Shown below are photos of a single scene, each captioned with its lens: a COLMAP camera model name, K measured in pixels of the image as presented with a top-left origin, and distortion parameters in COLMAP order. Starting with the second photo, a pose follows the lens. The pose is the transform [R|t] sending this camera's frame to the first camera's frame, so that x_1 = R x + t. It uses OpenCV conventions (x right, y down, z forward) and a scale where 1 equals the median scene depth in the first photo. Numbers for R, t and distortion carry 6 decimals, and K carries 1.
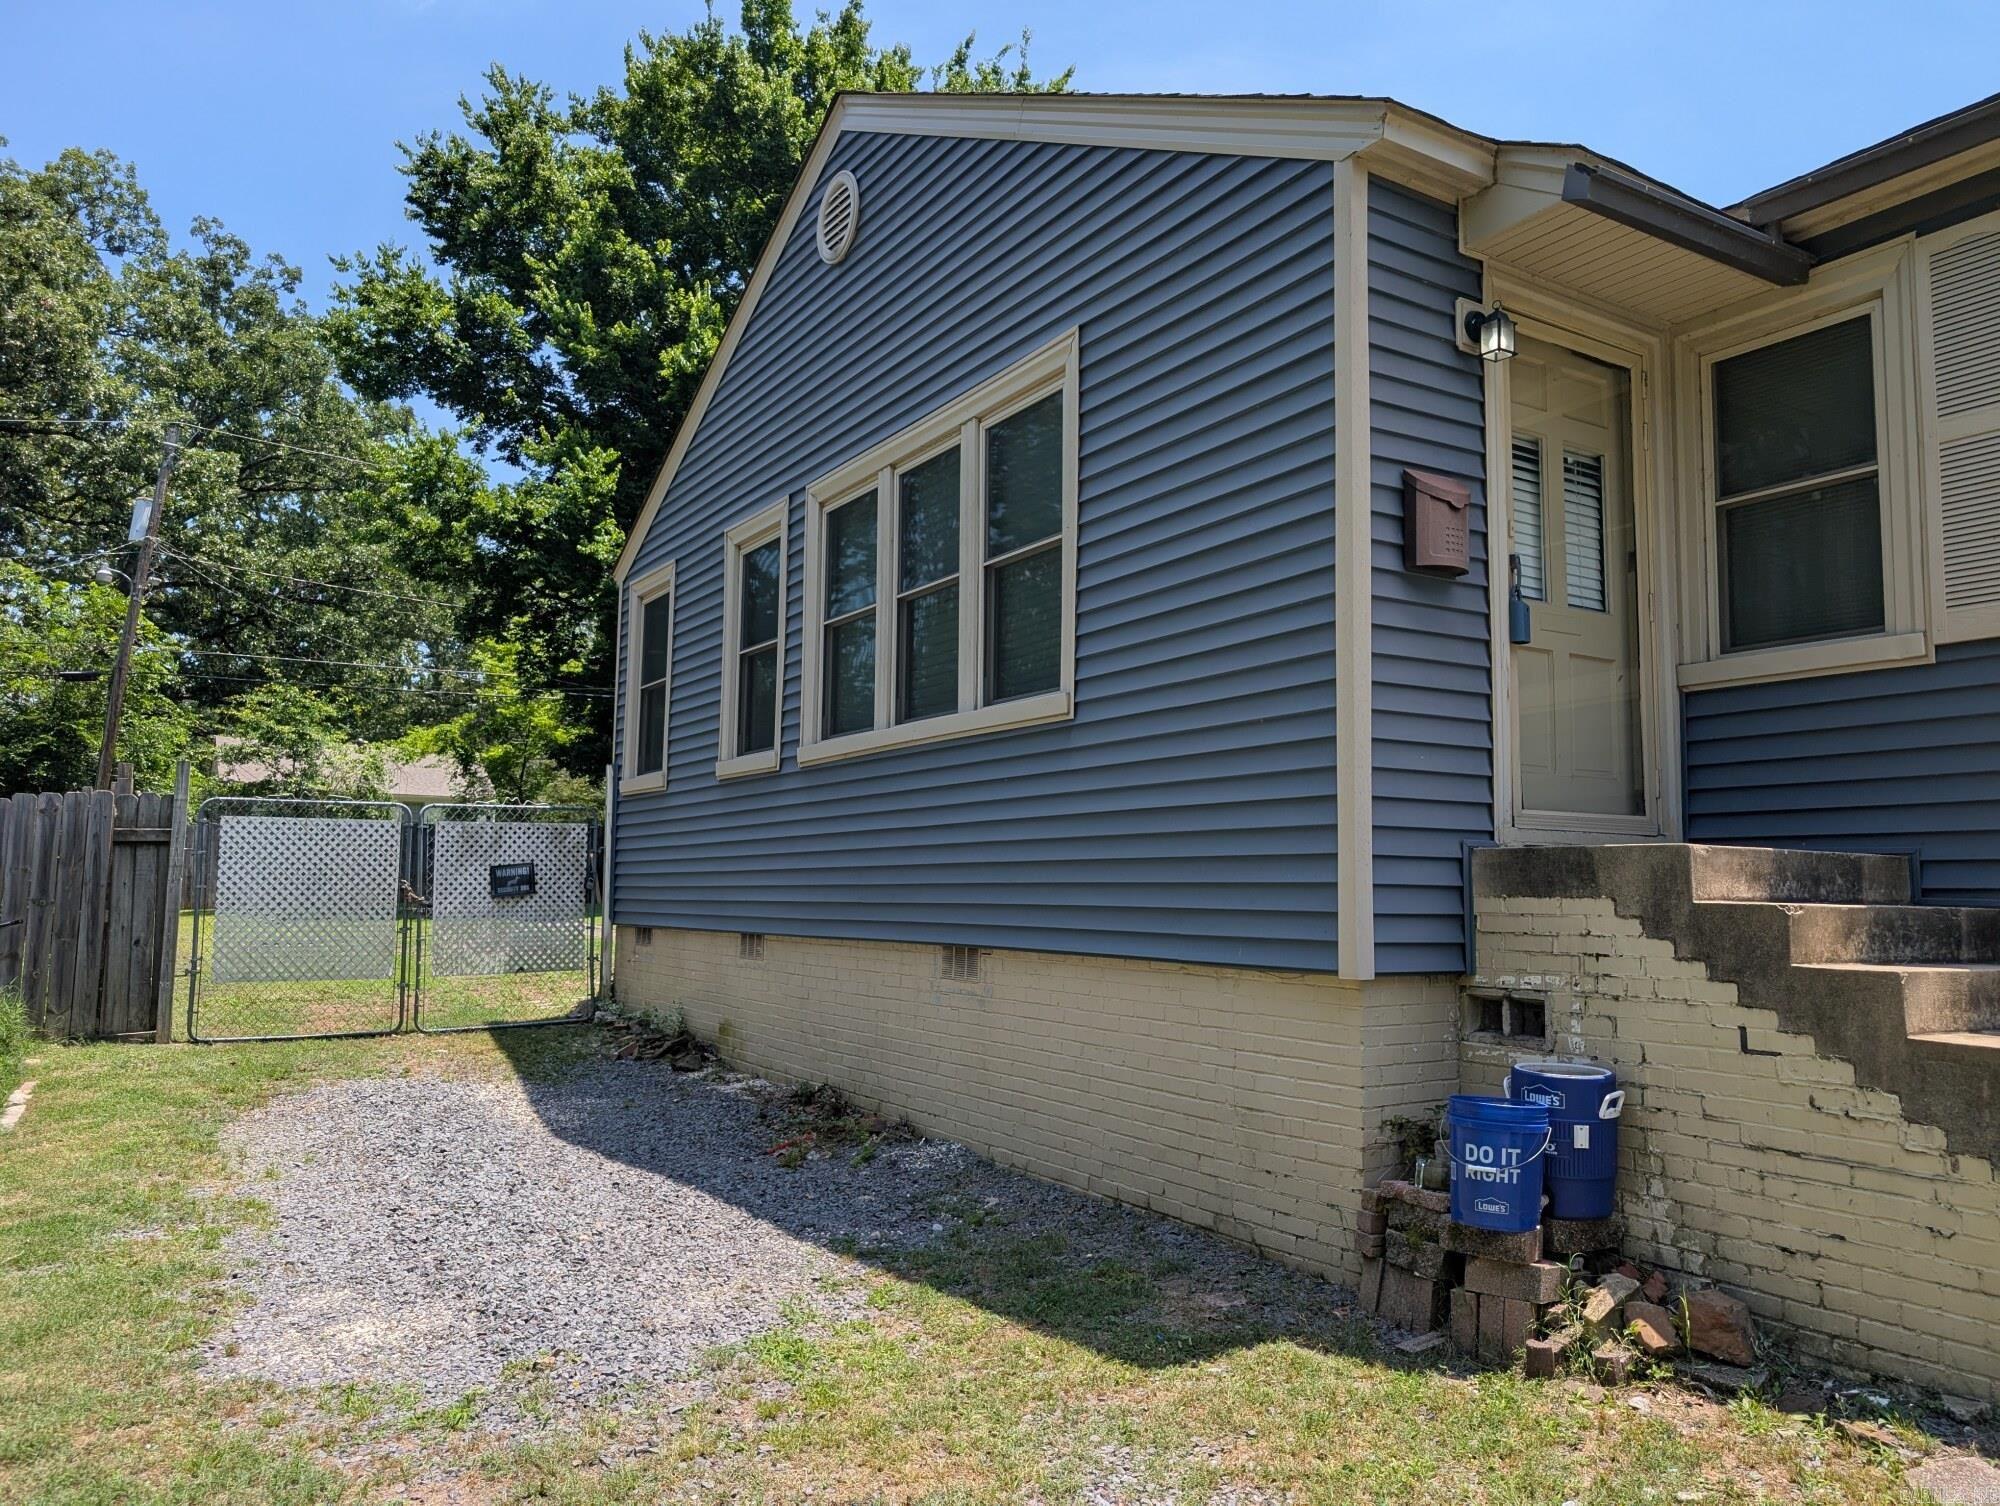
lens RADIAL K [[1434.8, 0, 1005.8], [0, 1434.8, 763.3], [0, 0, 1]] dist [0.013432, -0.005781]
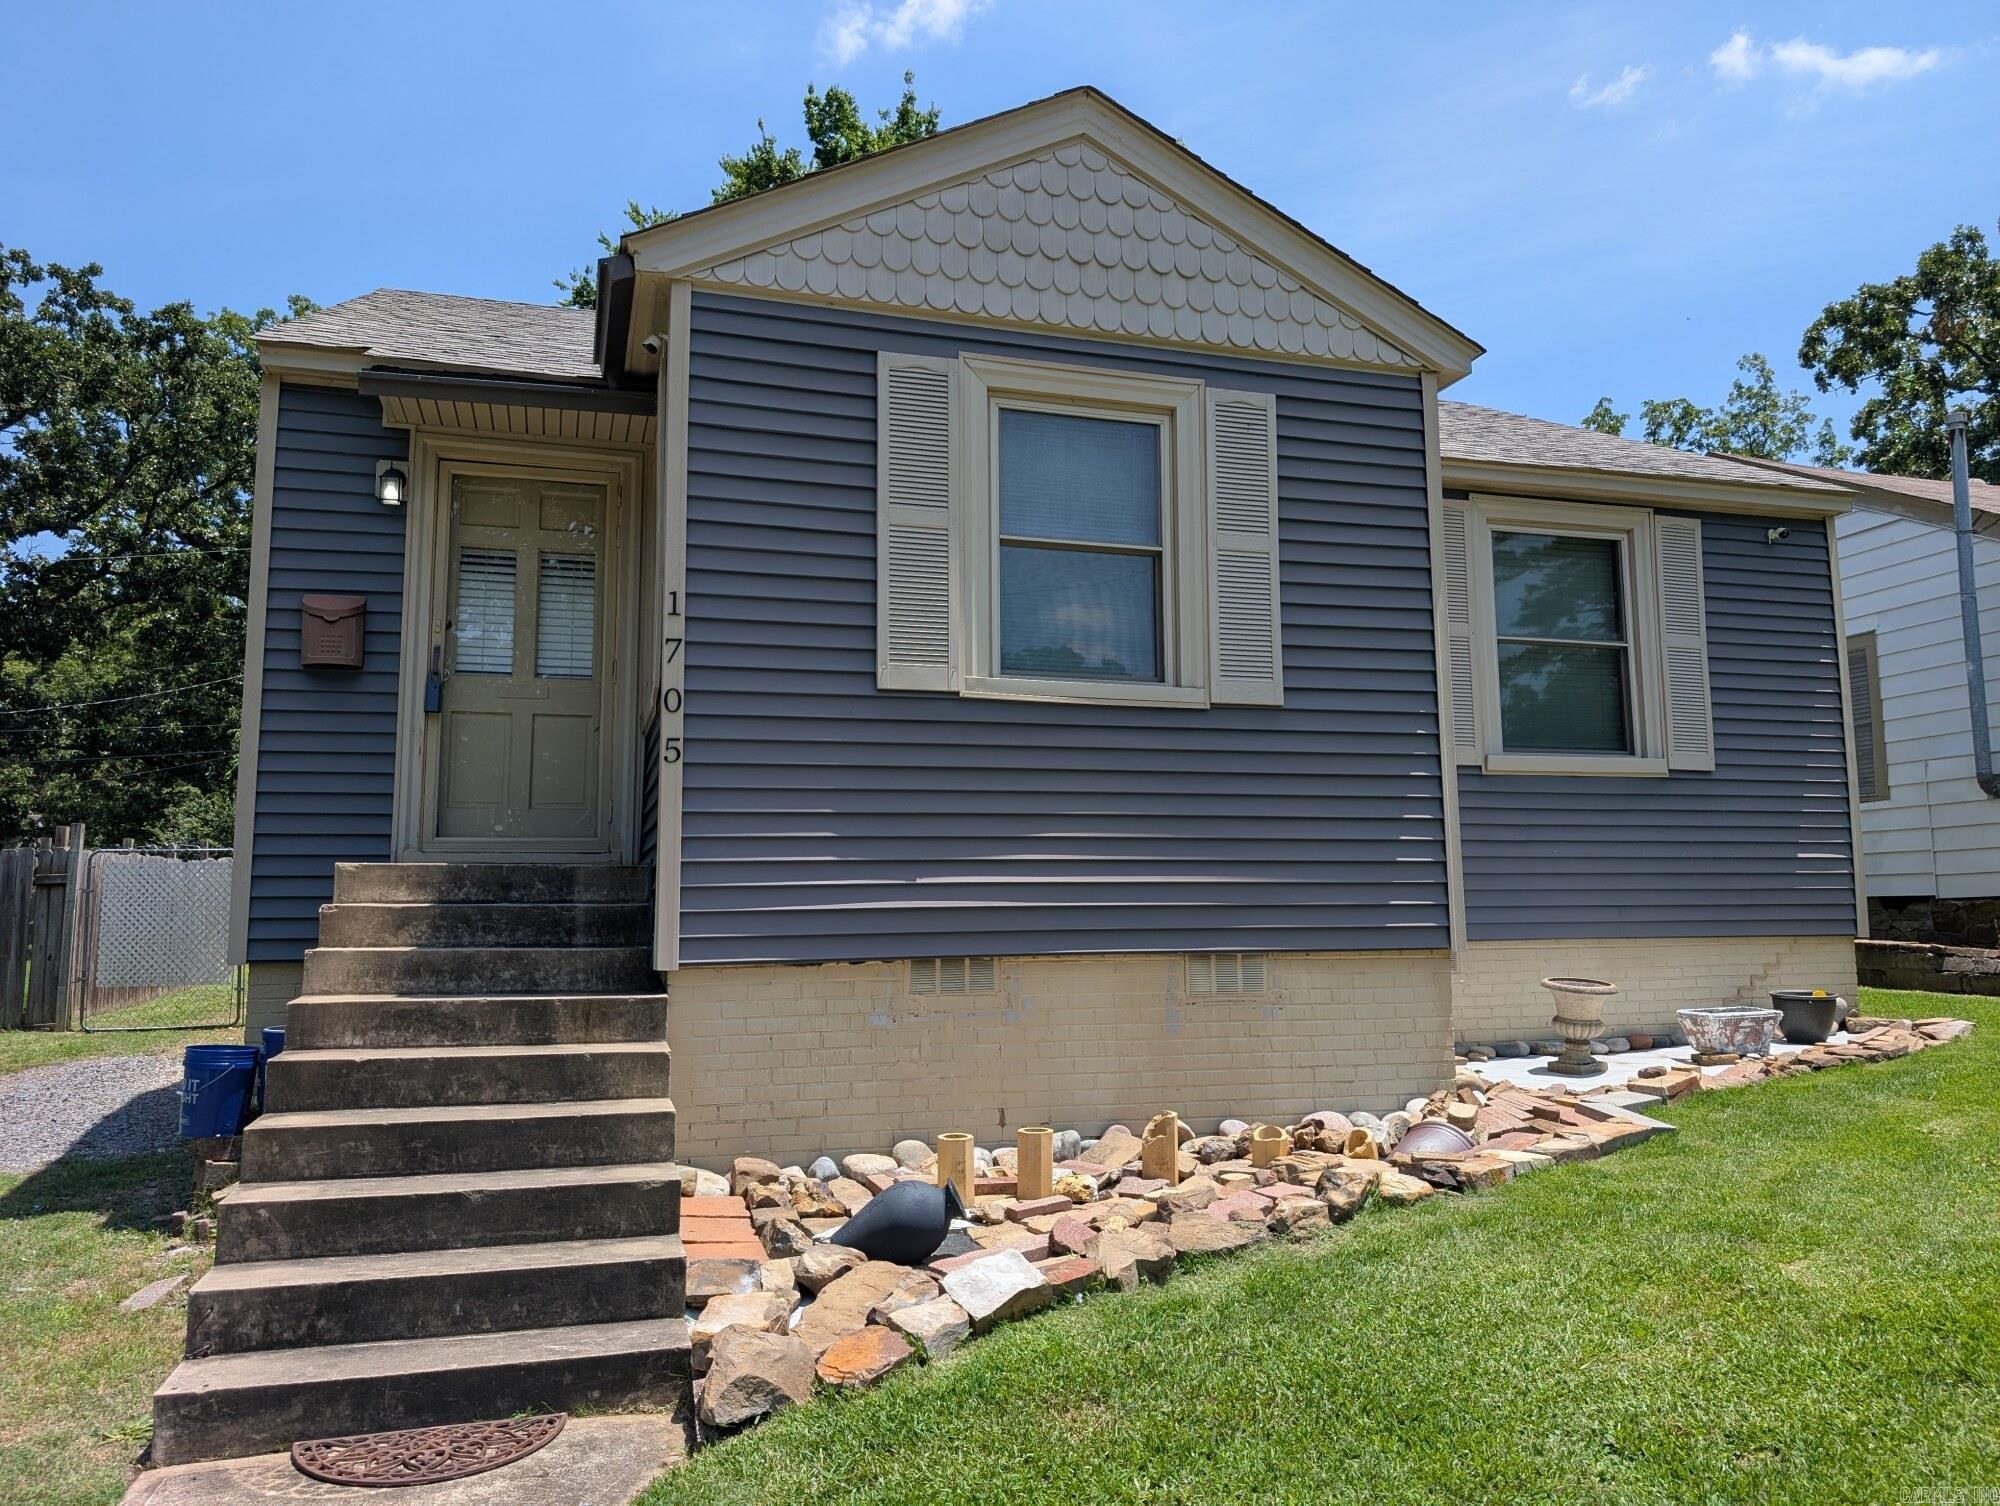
lens RADIAL K [[1434.8, 0, 981.6], [0, 1434.8, 758.7], [0, 0, 1]] dist [0.013432, -0.005781]
pose [[0.959384, -0.047649, -0.278051, 0.206644], [0.042208, 0.998783, -0.025524, 0.002428], [0.278929, 0.012751, 0.960227, -0.023044]]
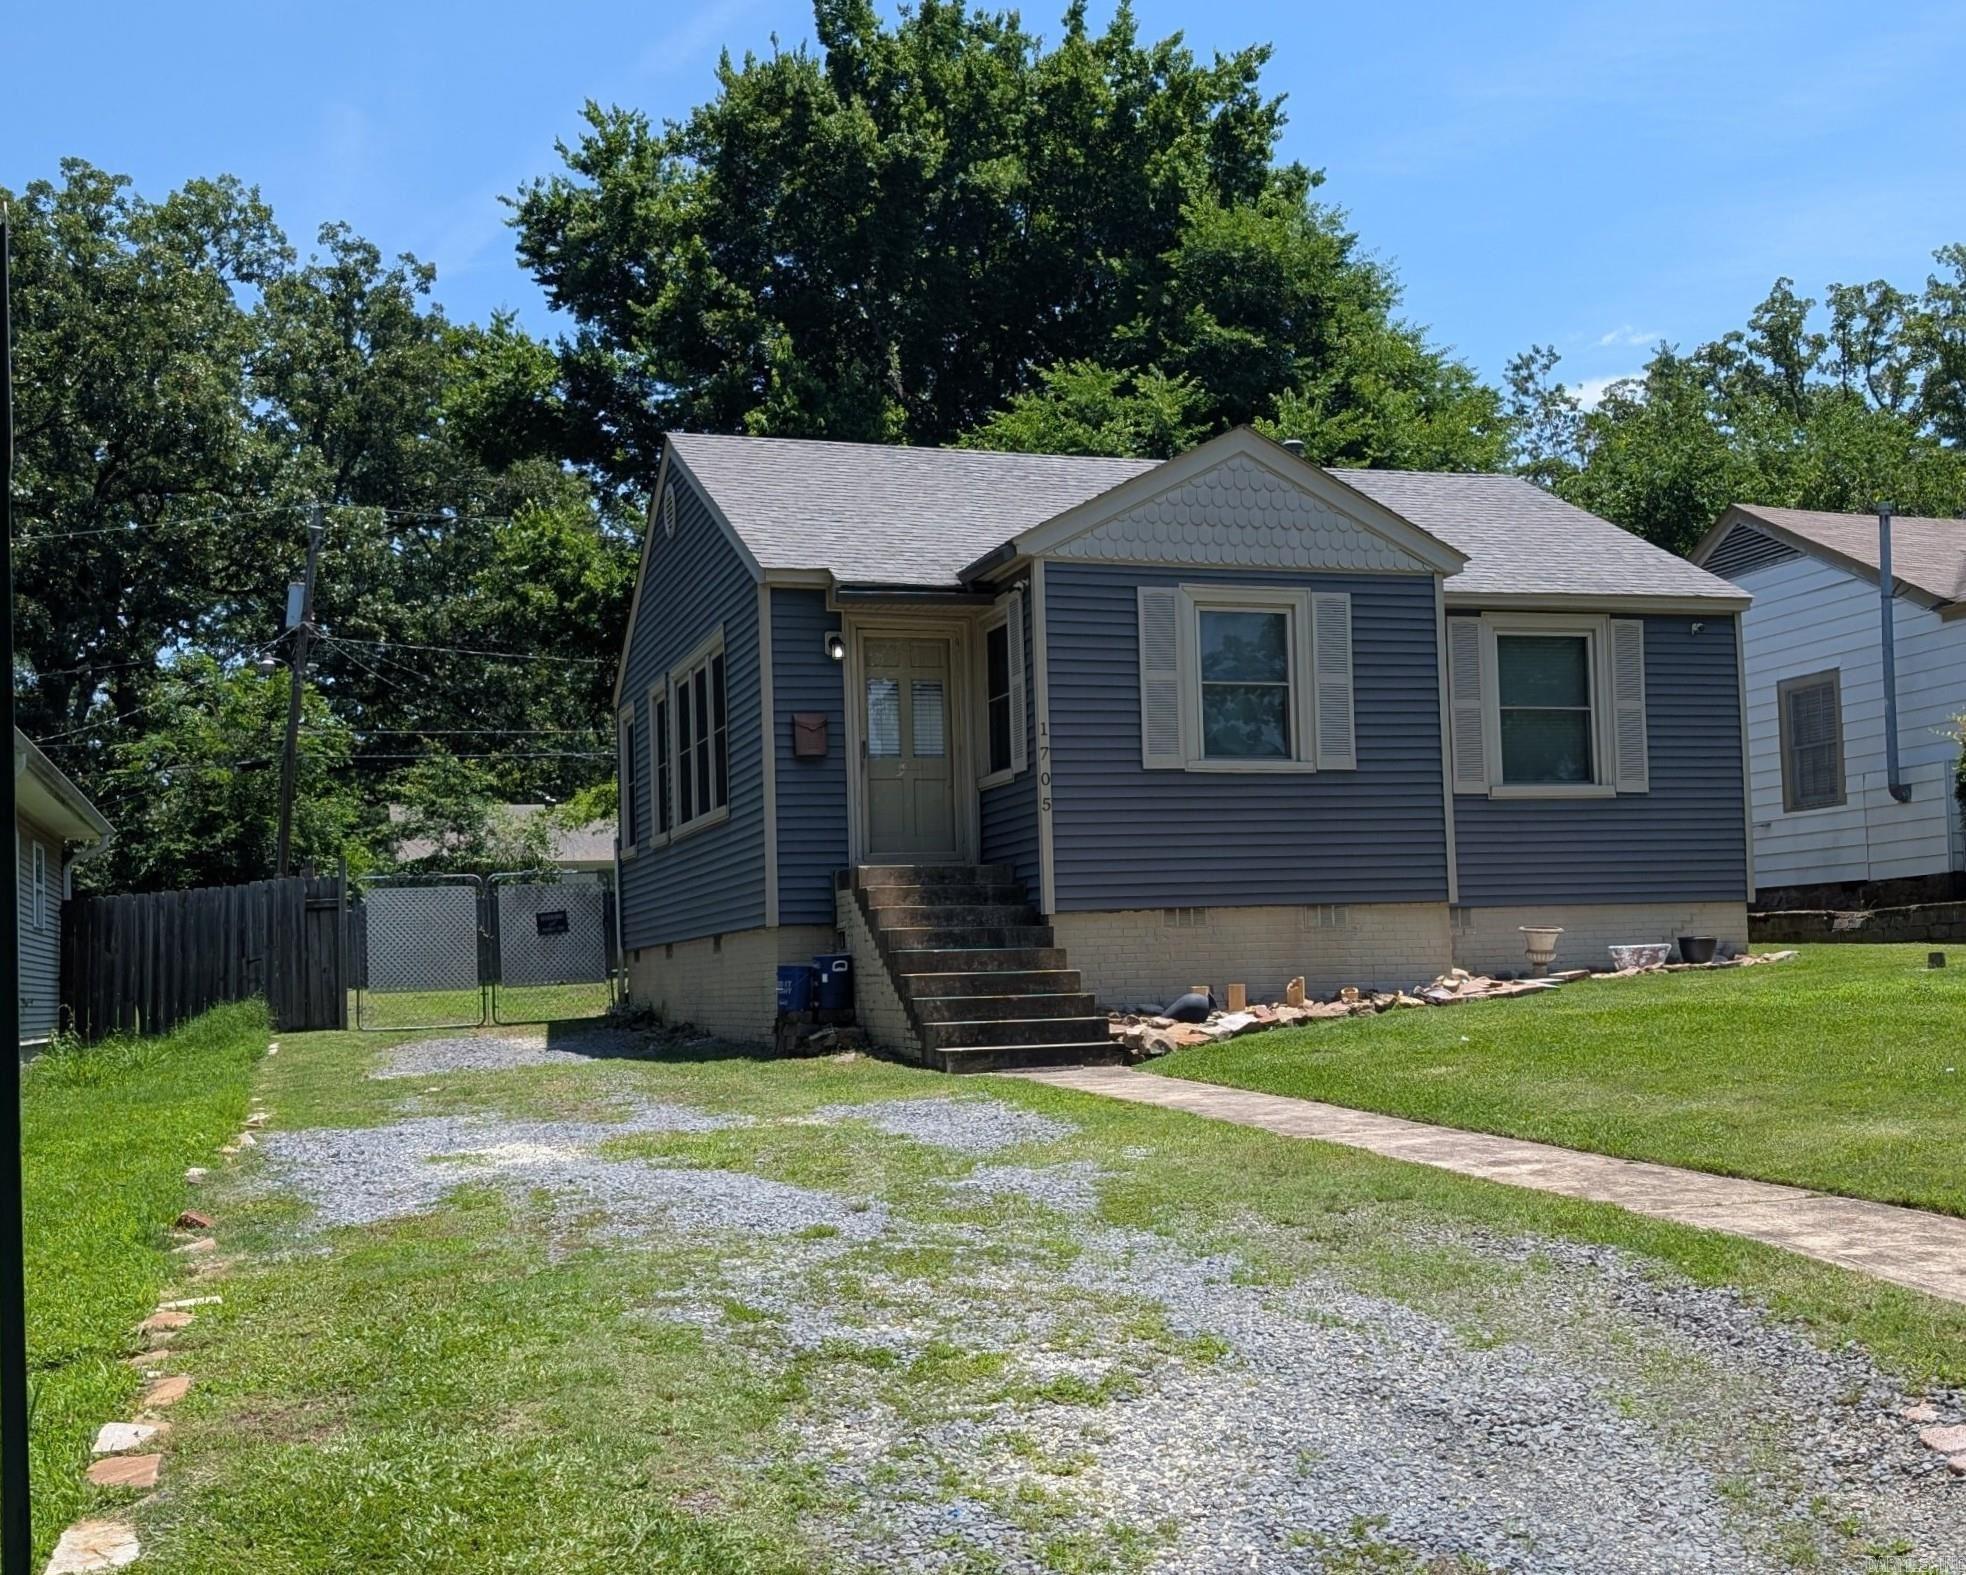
lens RADIAL K [[2263.3, 0, 1003.5], [0, 2263.3, 888.5], [0, 0, 1]] dist [0.039257, 0.000000]
pose [[0.968418, -0.050210, -0.244225, 0.245394], [0.062623, 0.997097, 0.043322, -0.009143], [0.241341, -0.057248, 0.968750, -0.413177]]
